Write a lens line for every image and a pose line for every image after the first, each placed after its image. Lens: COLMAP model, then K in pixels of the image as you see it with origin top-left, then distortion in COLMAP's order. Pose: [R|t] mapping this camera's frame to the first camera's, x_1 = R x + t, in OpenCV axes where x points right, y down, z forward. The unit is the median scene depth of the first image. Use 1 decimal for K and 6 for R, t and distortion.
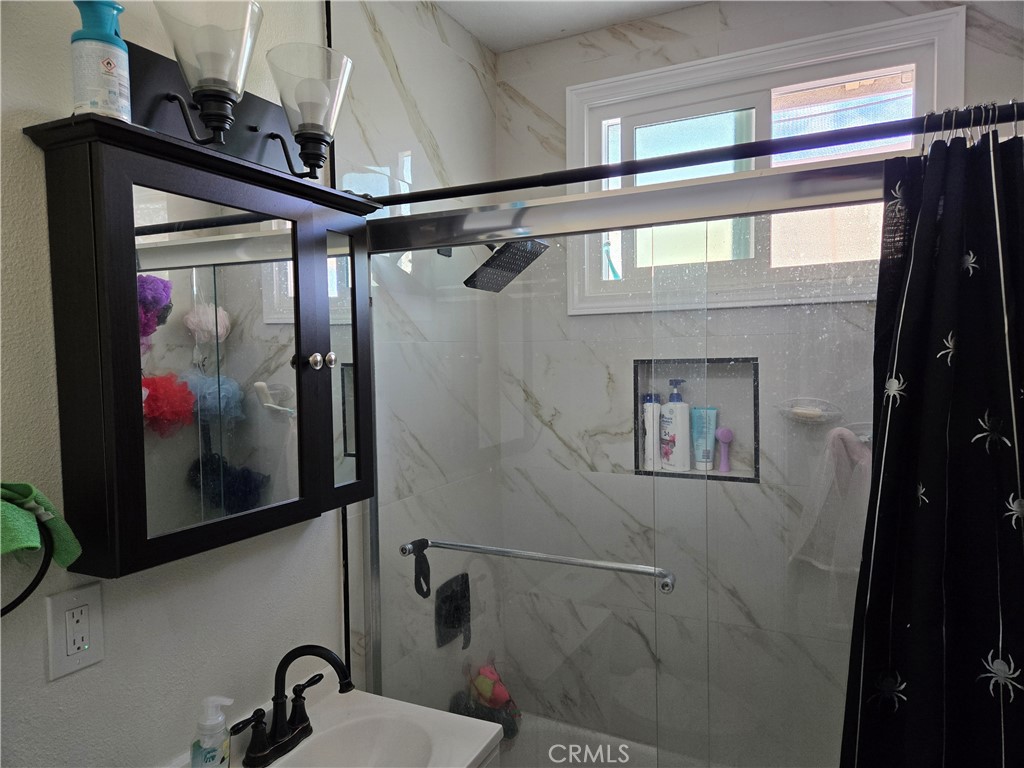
lens RADIAL K [[685.3, 0, 509.5], [0, 685.3, 390.0], [0, 0, 1]] dist [0.092632, -0.083940]
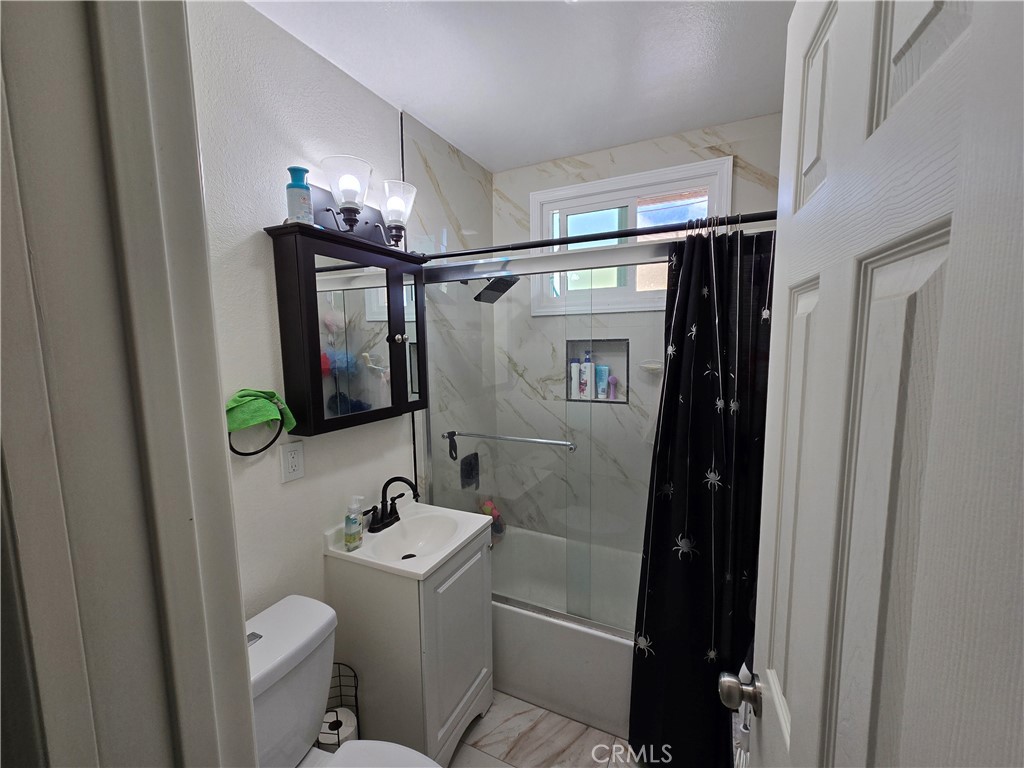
lens RADIAL K [[421.6, 0, 514.5], [0, 421.6, 386.5], [0, 0, 1]] dist [0.001619, 0.000389]
pose [[0.999950, -0.000045, 0.009963, 0.036304], [-0.000496, 0.998524, 0.054318, 0.024475], [-0.009951, -0.054320, 0.998474, -0.190442]]
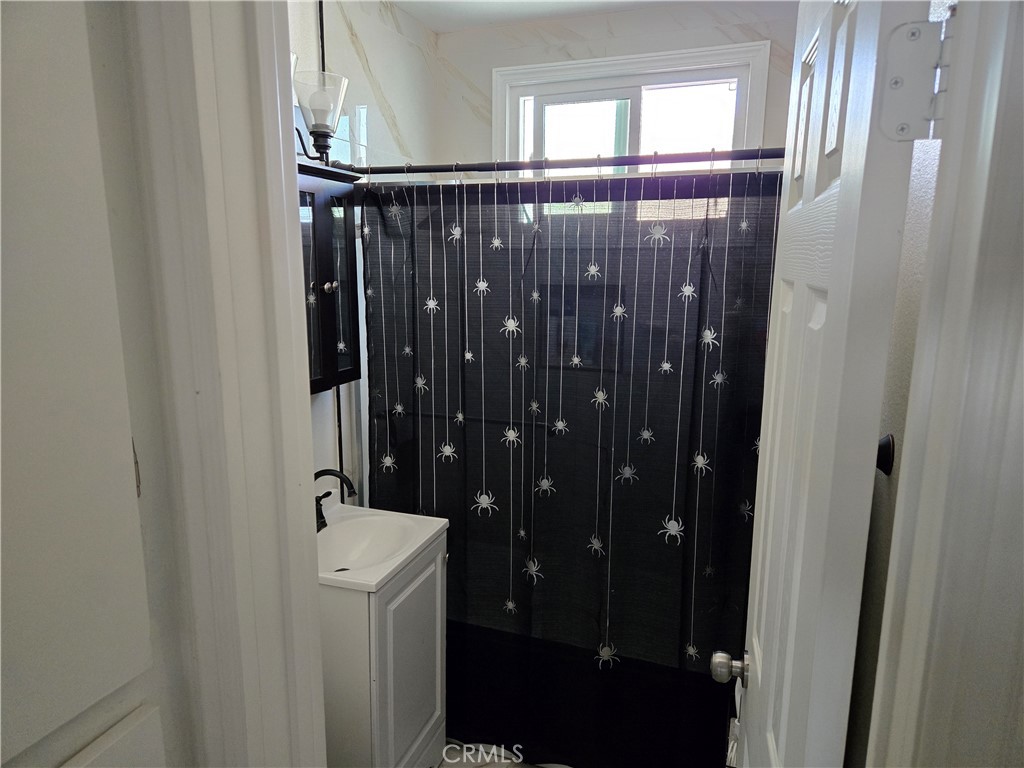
lens RADIAL K [[685.3, 0, 509.5], [0, 685.3, 390.0], [0, 0, 1]] dist [0.092632, -0.083940]
pose [[0.992963, 0.000972, 0.118419, -0.050541], [-0.017339, 0.990383, 0.137263, -0.027496], [-0.117147, -0.138350, 0.983431, -0.451505]]
